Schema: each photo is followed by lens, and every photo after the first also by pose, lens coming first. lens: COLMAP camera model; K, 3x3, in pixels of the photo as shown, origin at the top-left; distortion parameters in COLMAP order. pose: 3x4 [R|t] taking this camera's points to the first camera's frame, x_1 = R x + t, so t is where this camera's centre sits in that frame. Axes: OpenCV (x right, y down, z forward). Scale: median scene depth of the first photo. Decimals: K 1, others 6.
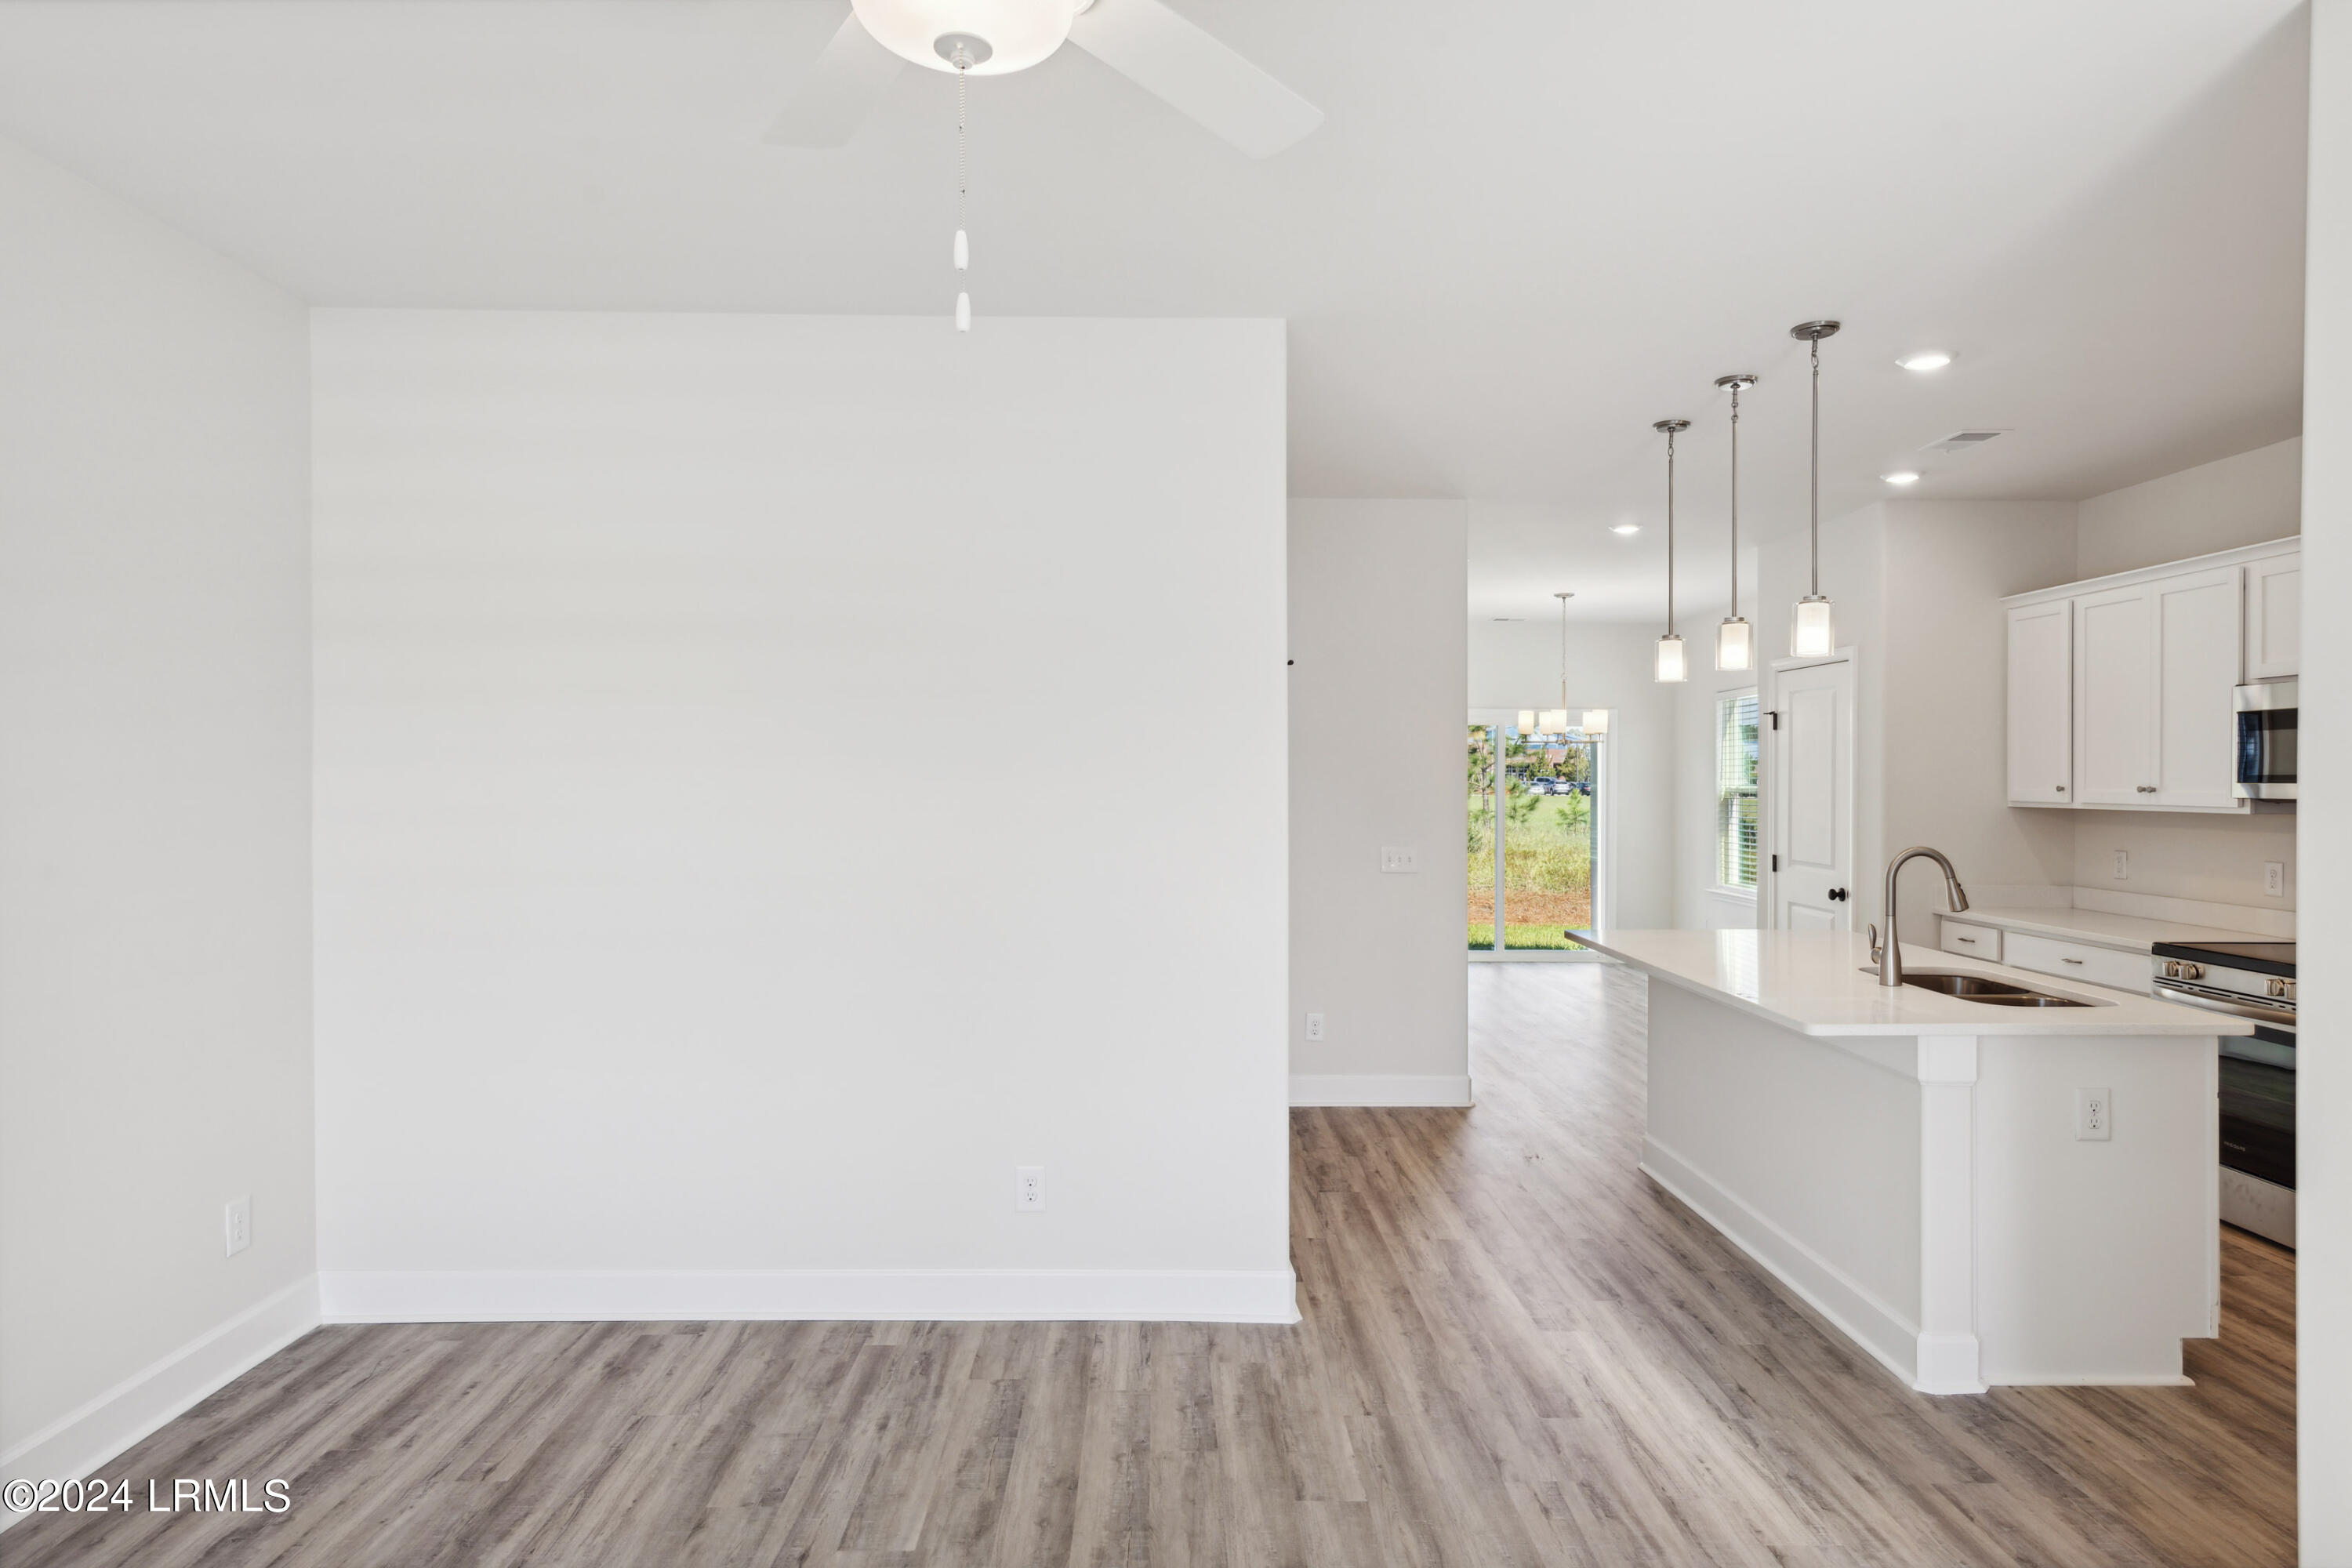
lens RADIAL K [[1402.1, 0, 1176.0], [0, 1402.1, 784.0], [0, 0, 1]] dist [0.019004, 0.001937]
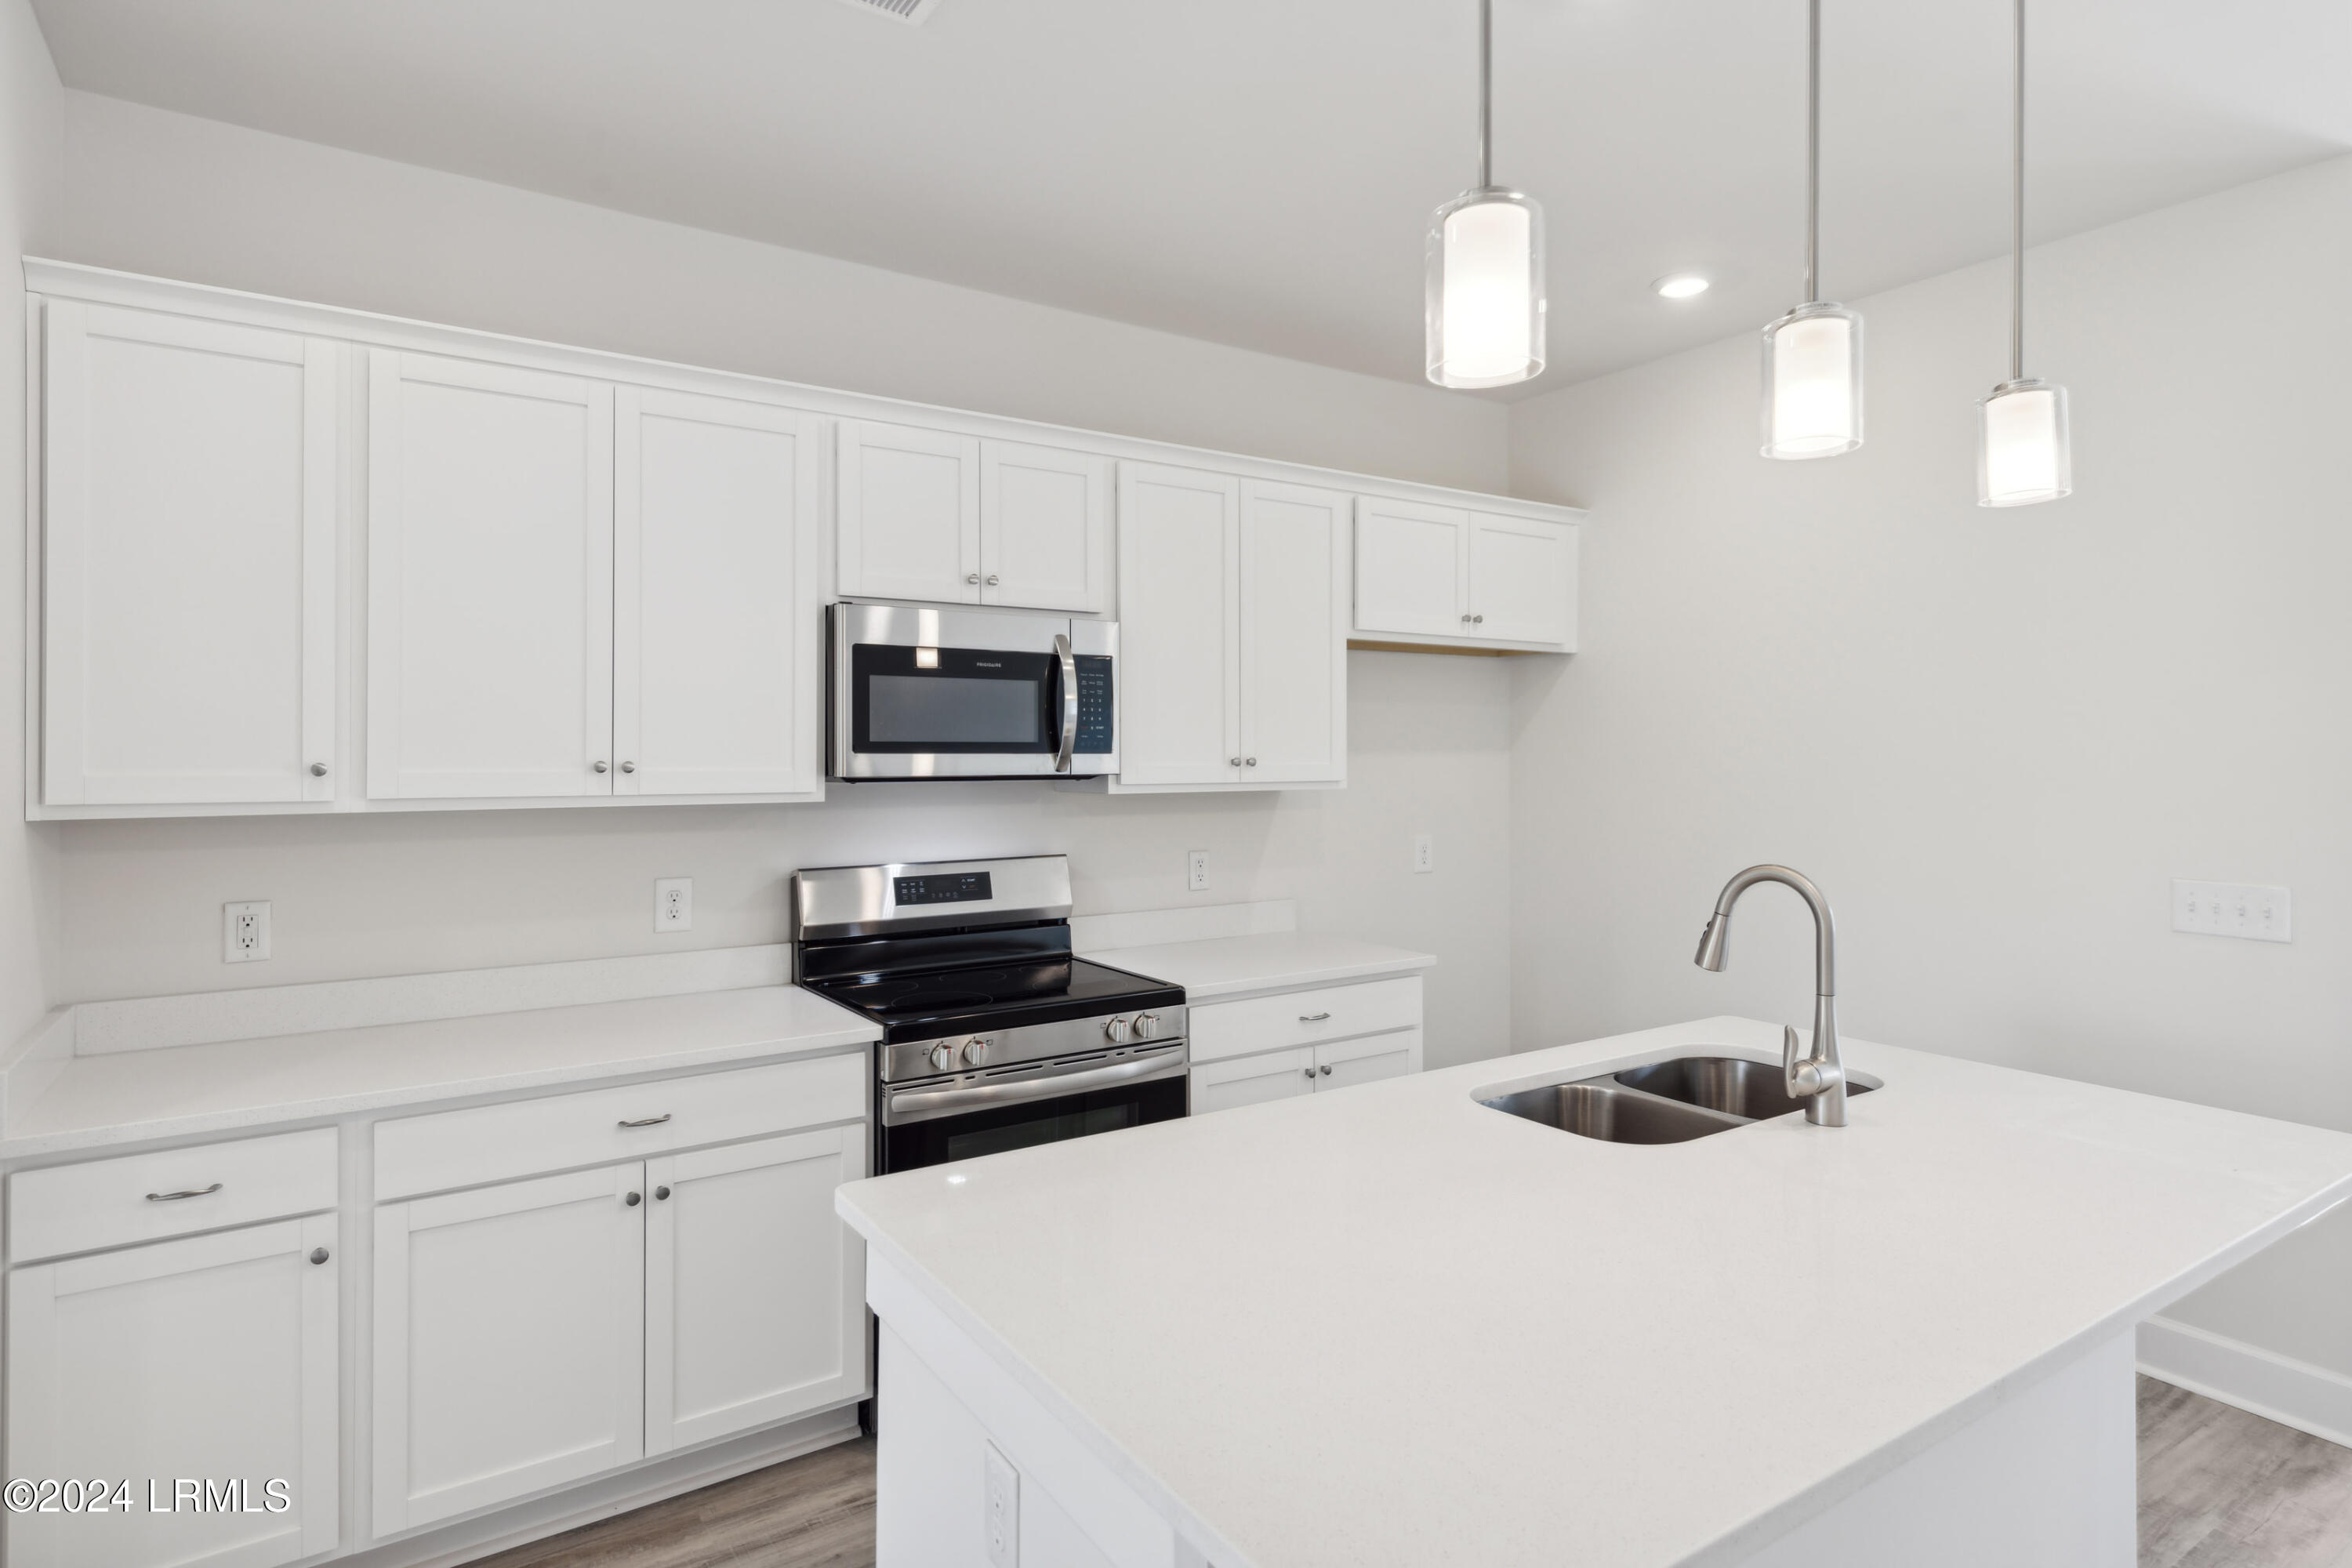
lens RADIAL K [[1285.6, 0, 1197.7], [0, 1285.6, 747.8], [0, 0, 1]] dist [0.027457, -0.000199]
pose [[-0.551470, 0.002307, 0.834192, 0.142001], [0.004405, 0.999990, 0.000146, -0.002343], [-0.834183, 0.003755, -0.551474, 0.996168]]
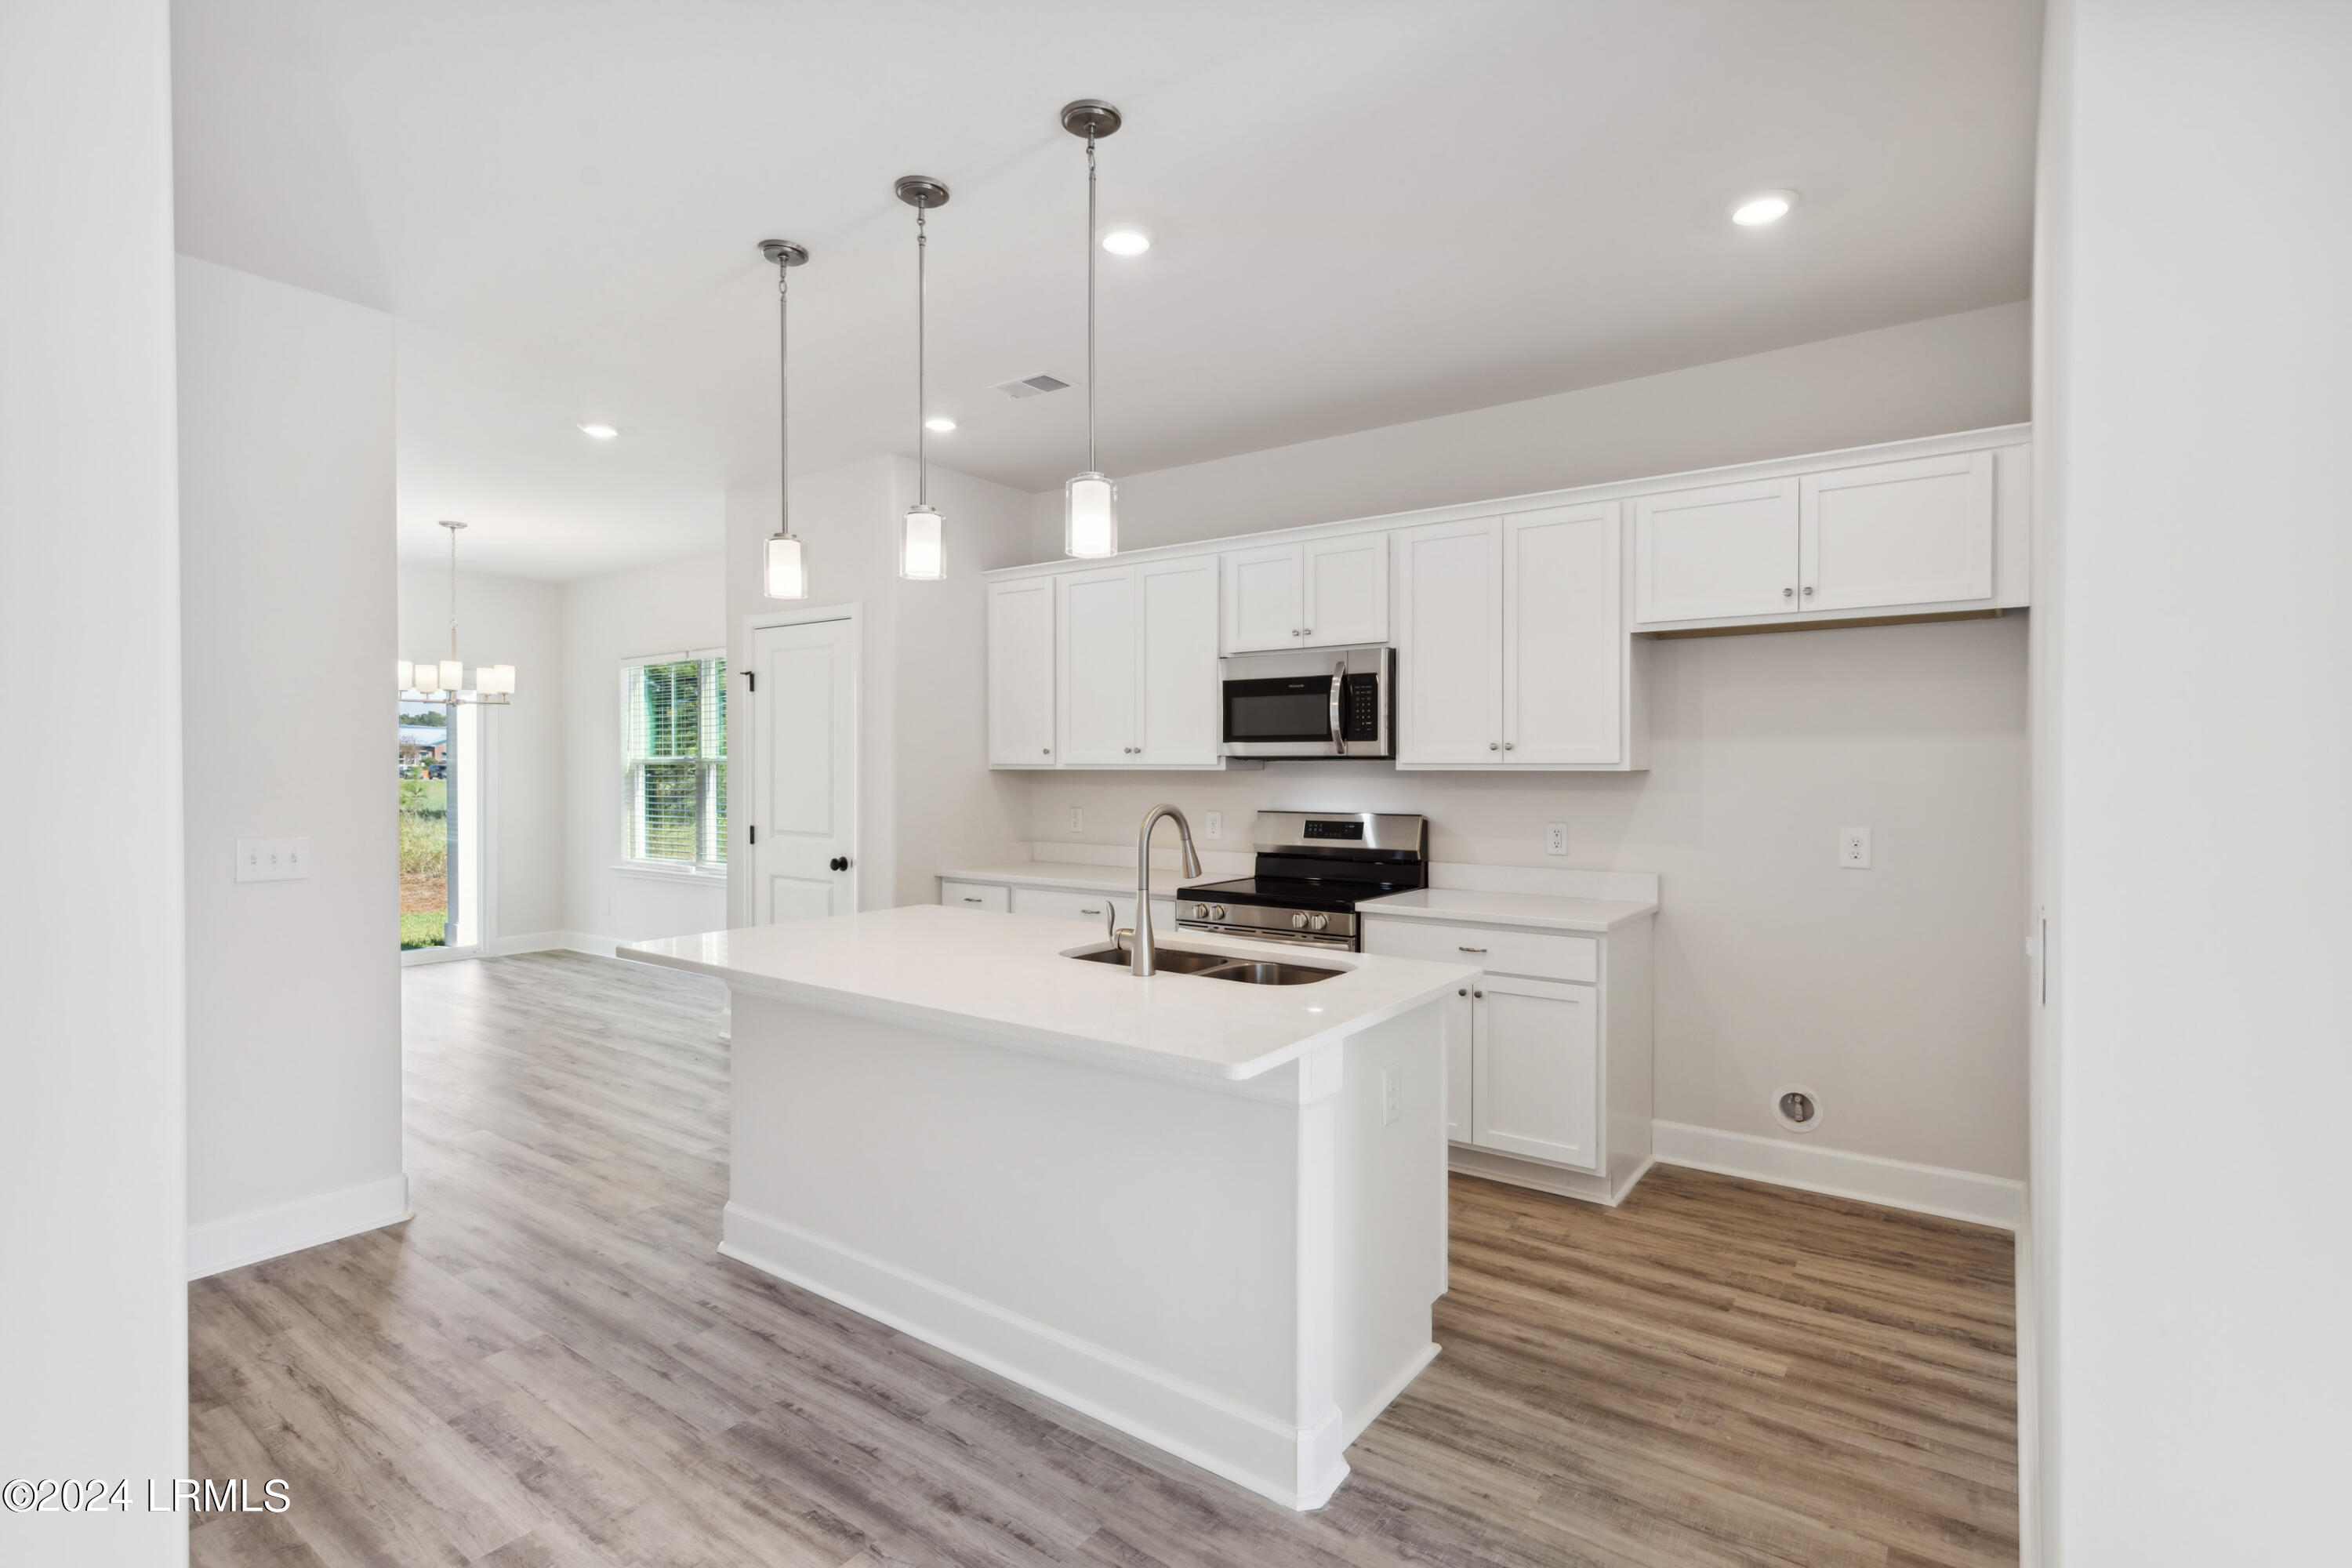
lens RADIAL K [[1127.9, 0, 1186.1], [0, 1127.9, 772.7], [0, 0, 1]] dist [0.004898, -0.000020]
pose [[0.599004, -0.008170, 0.800704, -0.000038], [0.004764, 0.999967, 0.006639, 0.014375], [-0.800732, -0.000162, 0.599023, 0.398990]]
